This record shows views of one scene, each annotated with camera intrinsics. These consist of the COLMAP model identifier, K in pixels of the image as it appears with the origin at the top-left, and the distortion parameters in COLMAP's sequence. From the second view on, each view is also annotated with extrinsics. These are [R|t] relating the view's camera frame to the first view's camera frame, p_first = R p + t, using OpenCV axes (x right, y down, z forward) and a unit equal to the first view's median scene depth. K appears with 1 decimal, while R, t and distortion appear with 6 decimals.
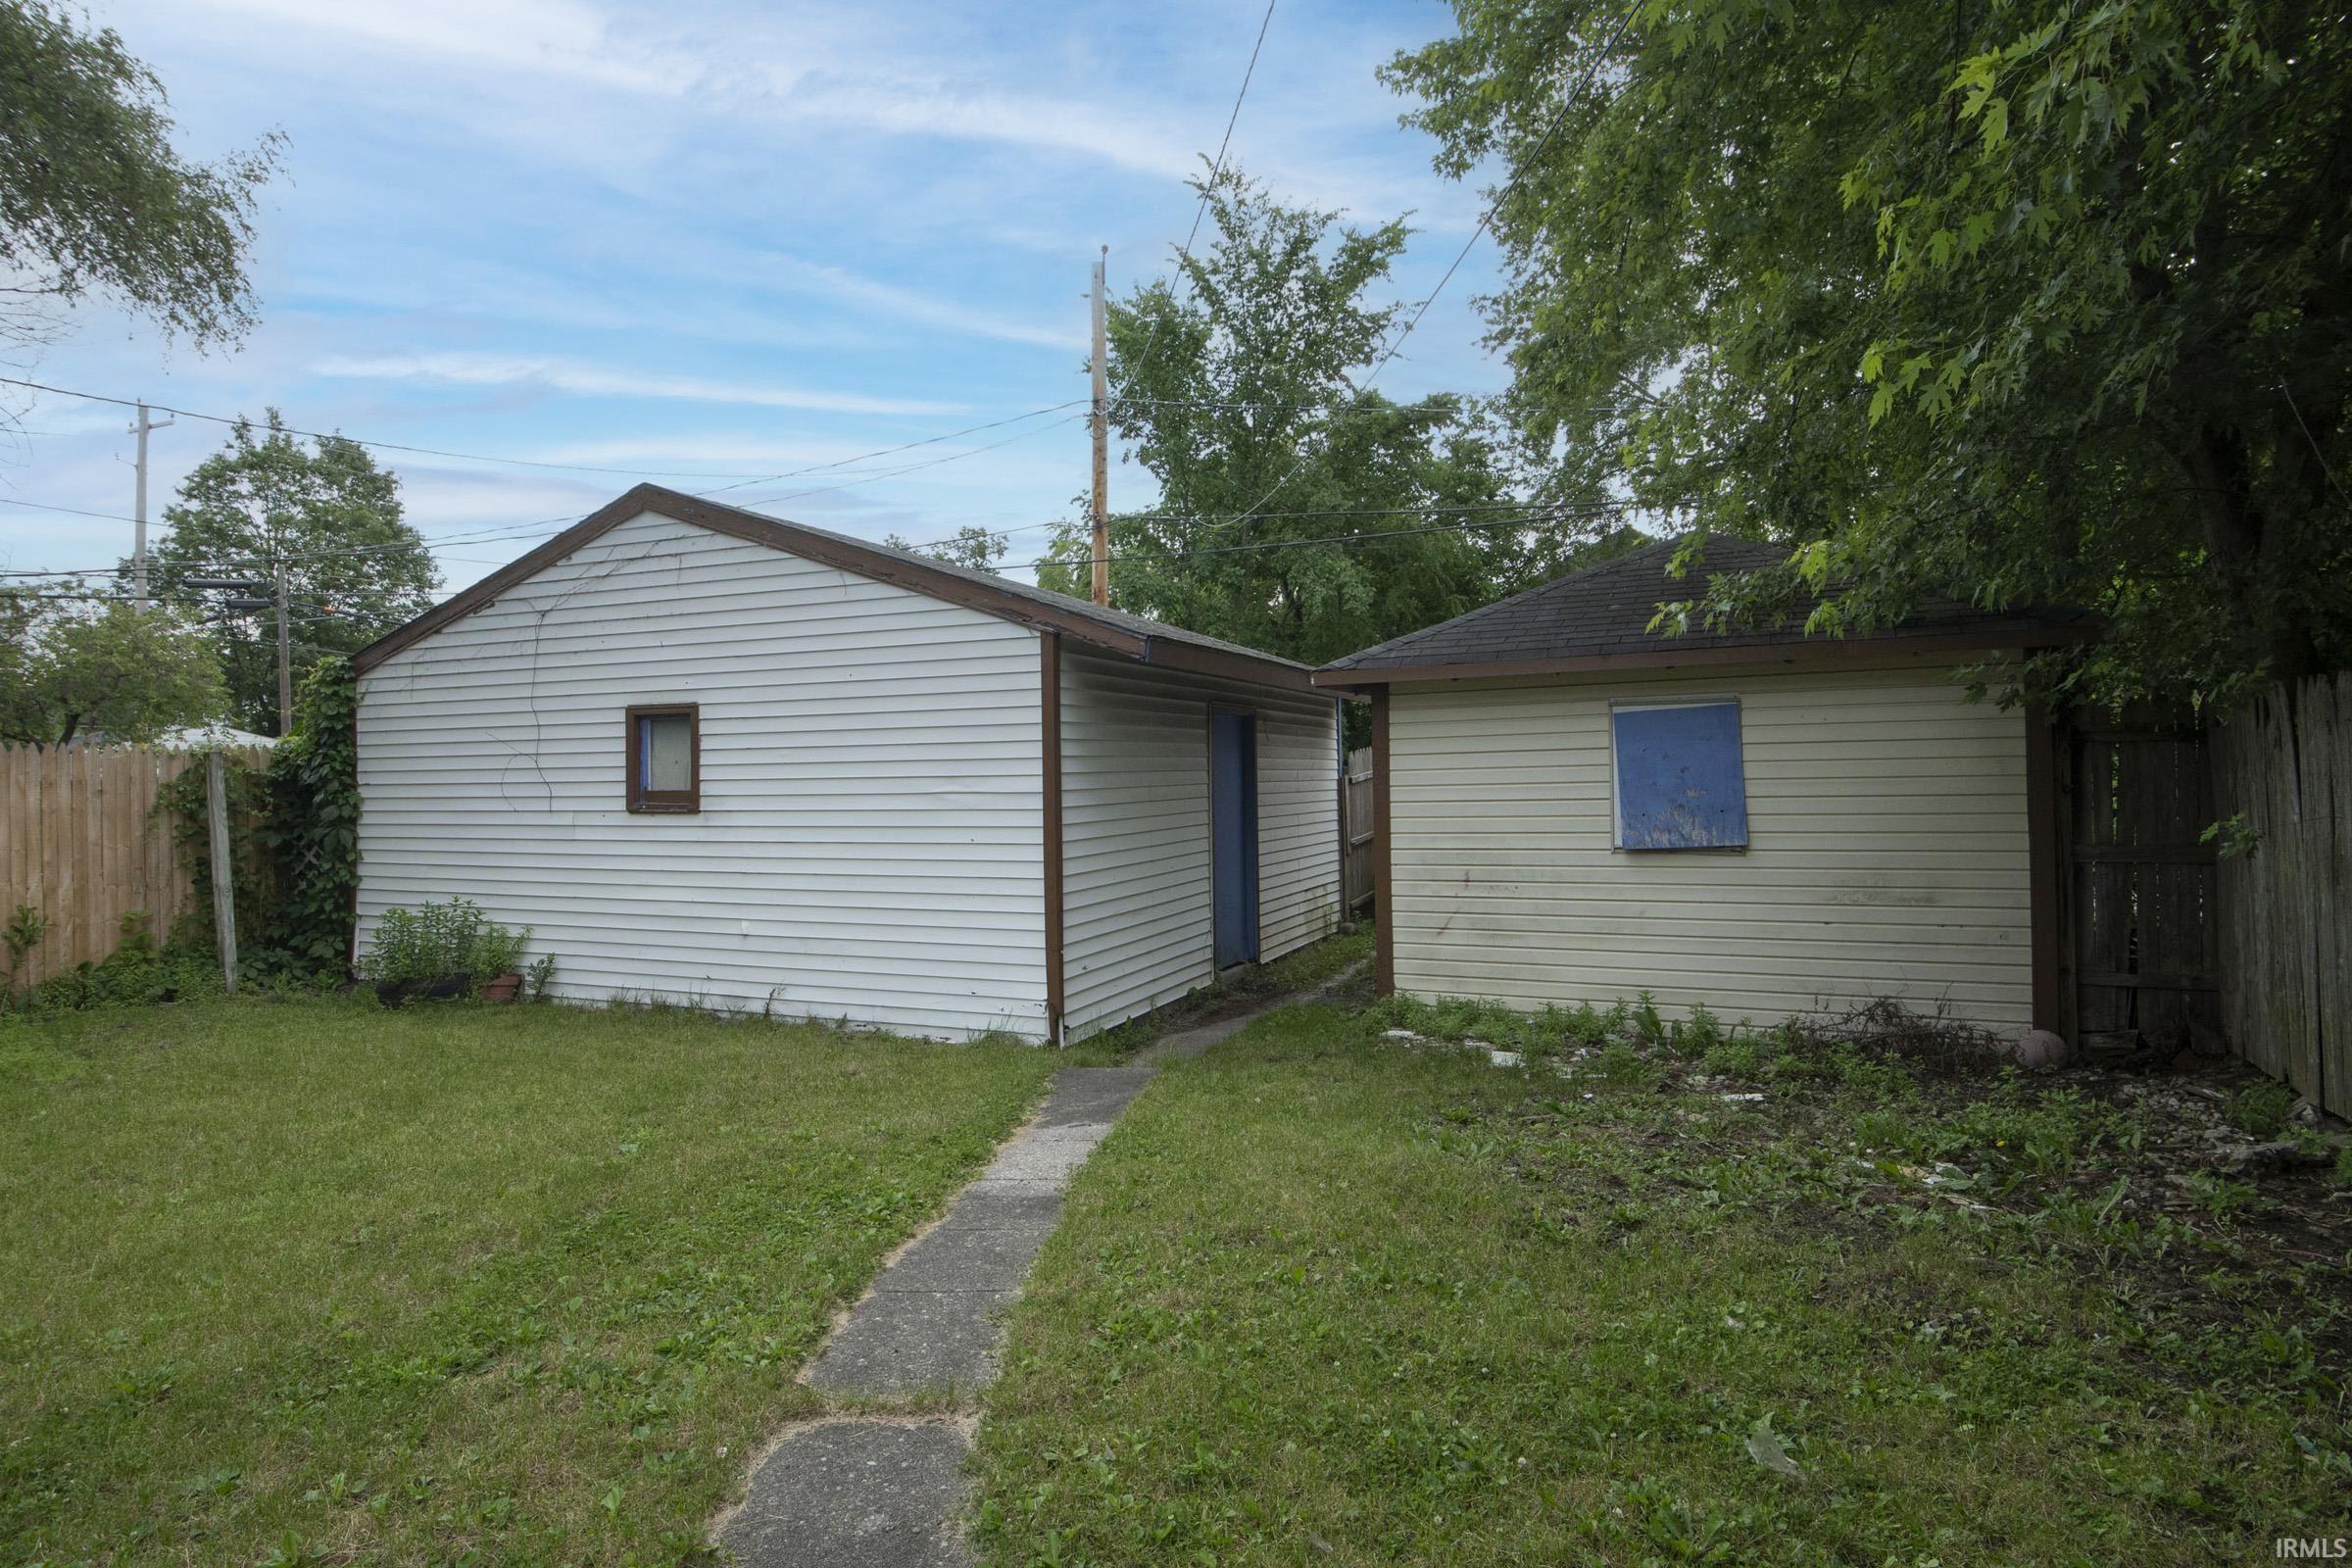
lens RADIAL K [[1339.8, 0, 1176.0], [0, 1339.8, 740.2], [0, 0, 1]] dist [0.006096, 0.001127]
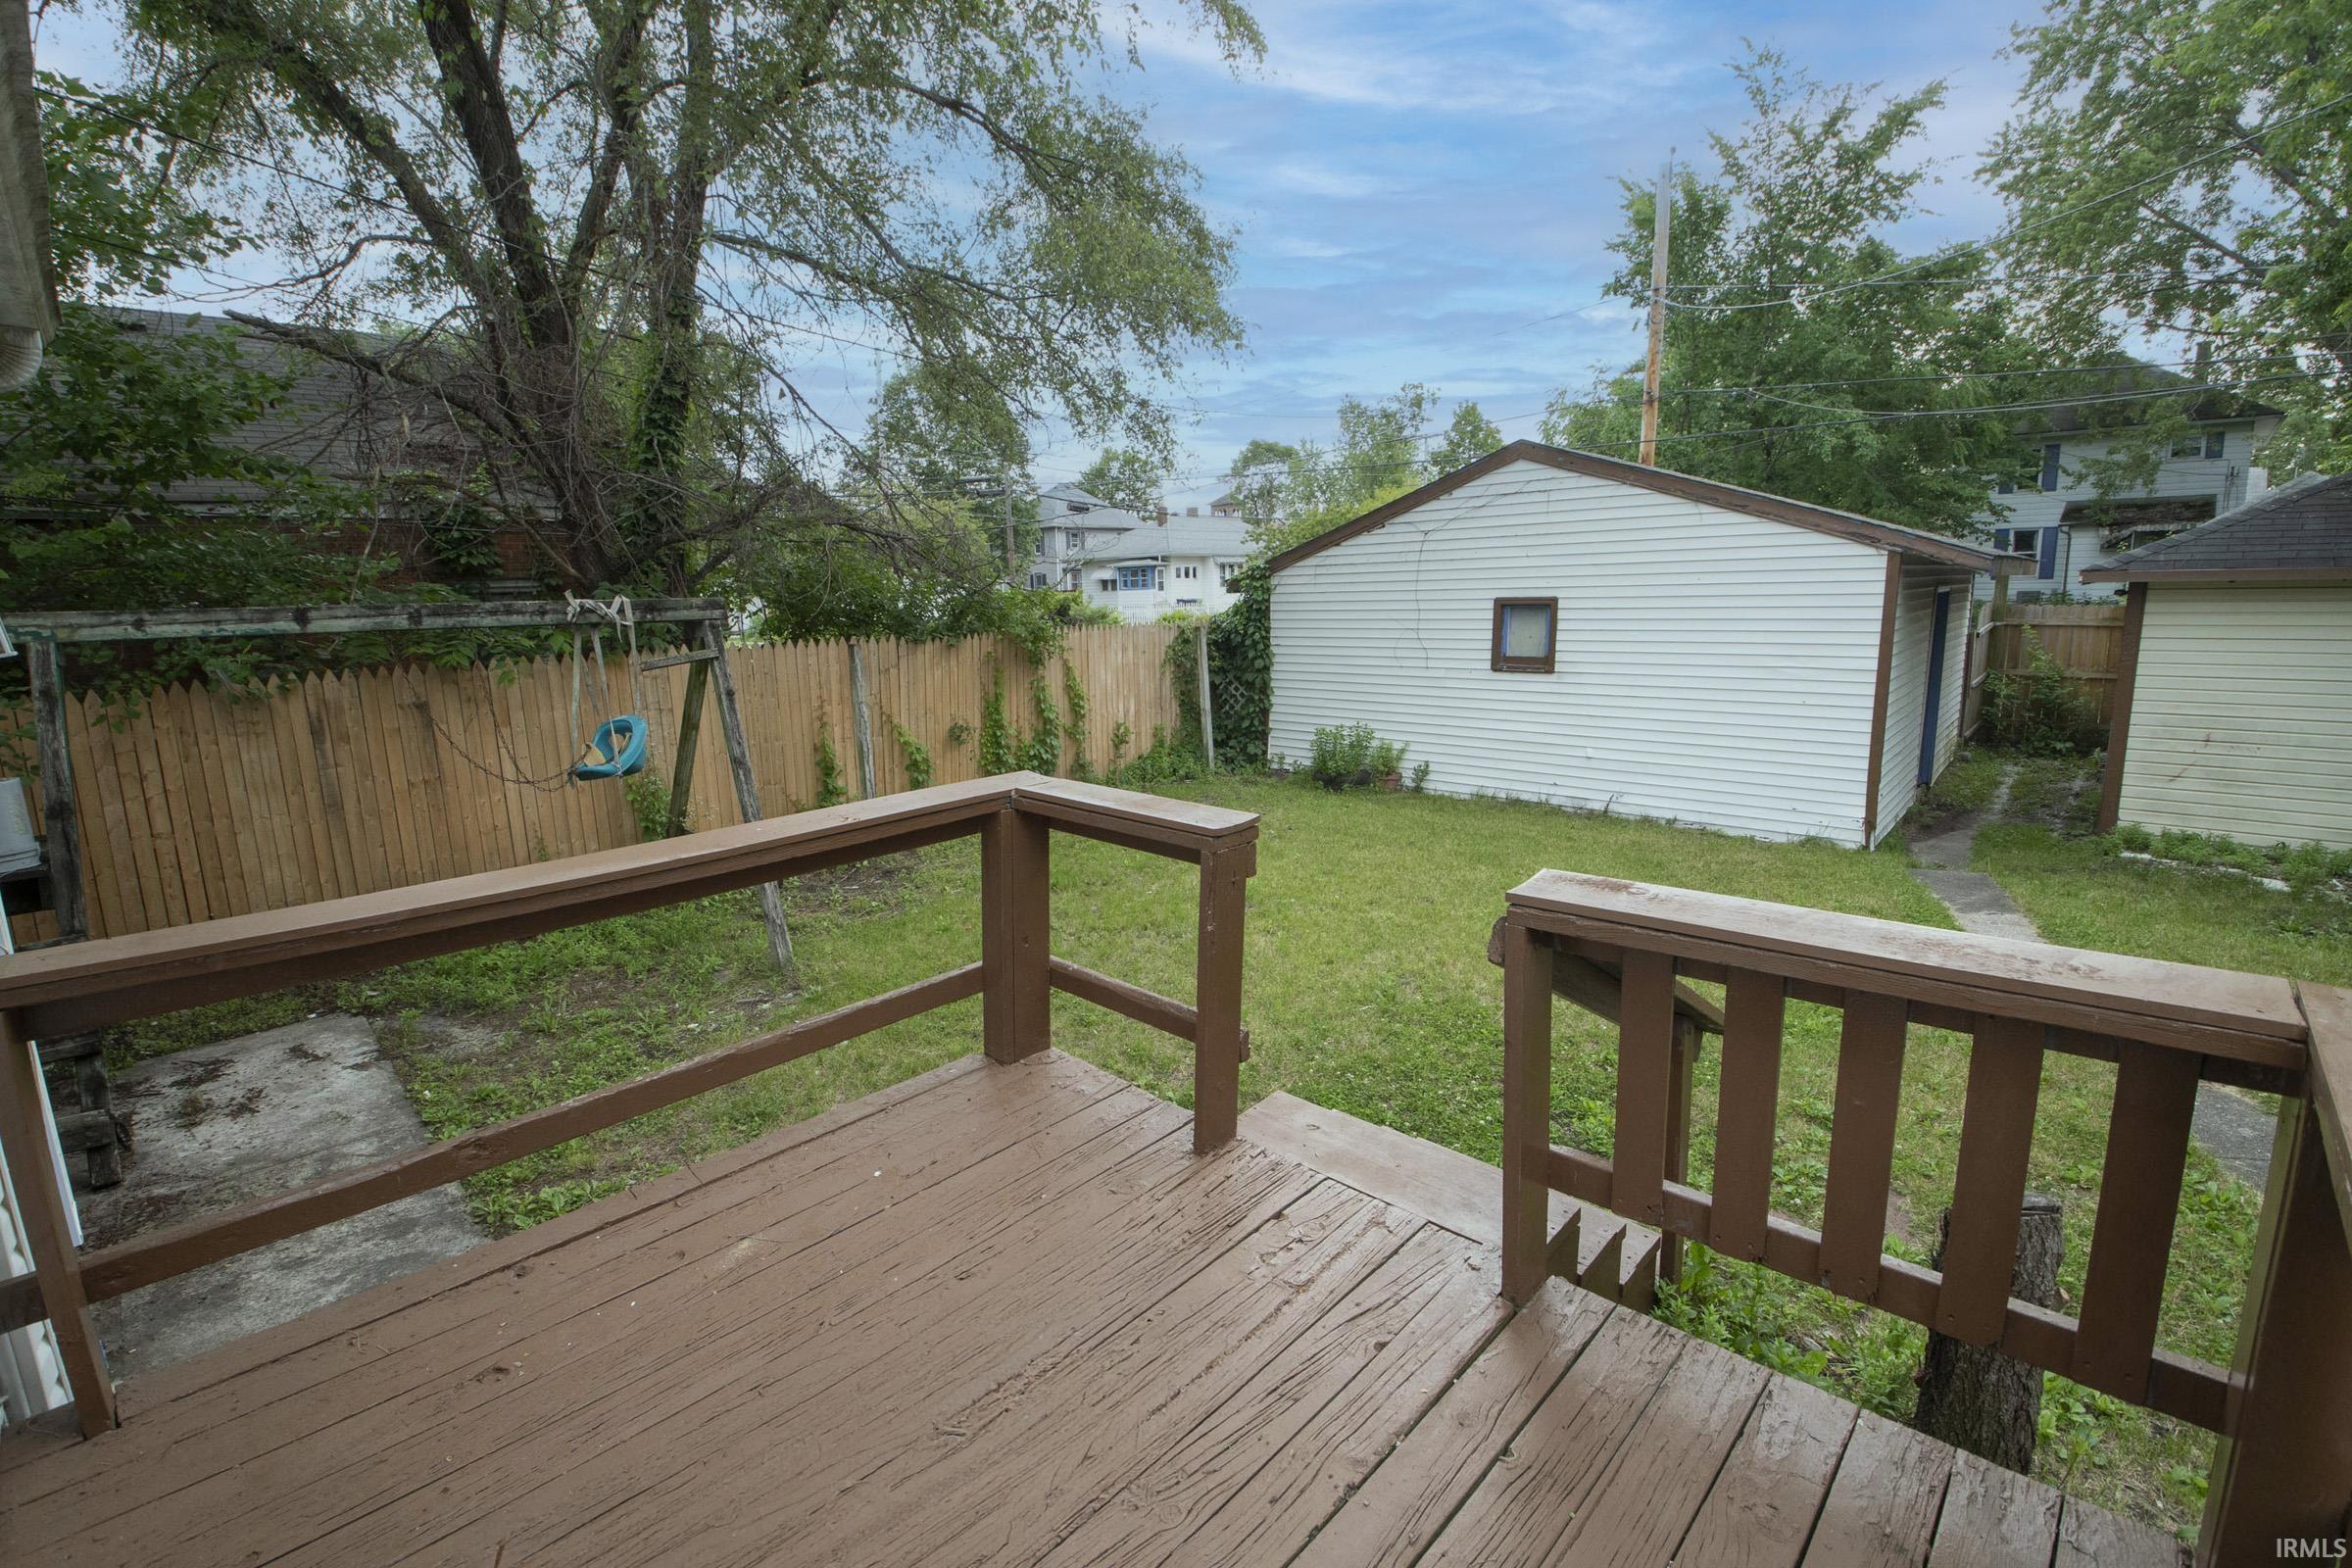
lens RADIAL K [[1065.9, 0, 1140.3], [0, 1065.9, 772.3], [0, 0, 1]] dist [0.000683, -0.026263]
pose [[0.936641, 0.046905, -0.347137, -0.344253], [0.022538, 0.980872, 0.193347, -0.068904], [0.349566, -0.188920, 0.917667, -0.223280]]
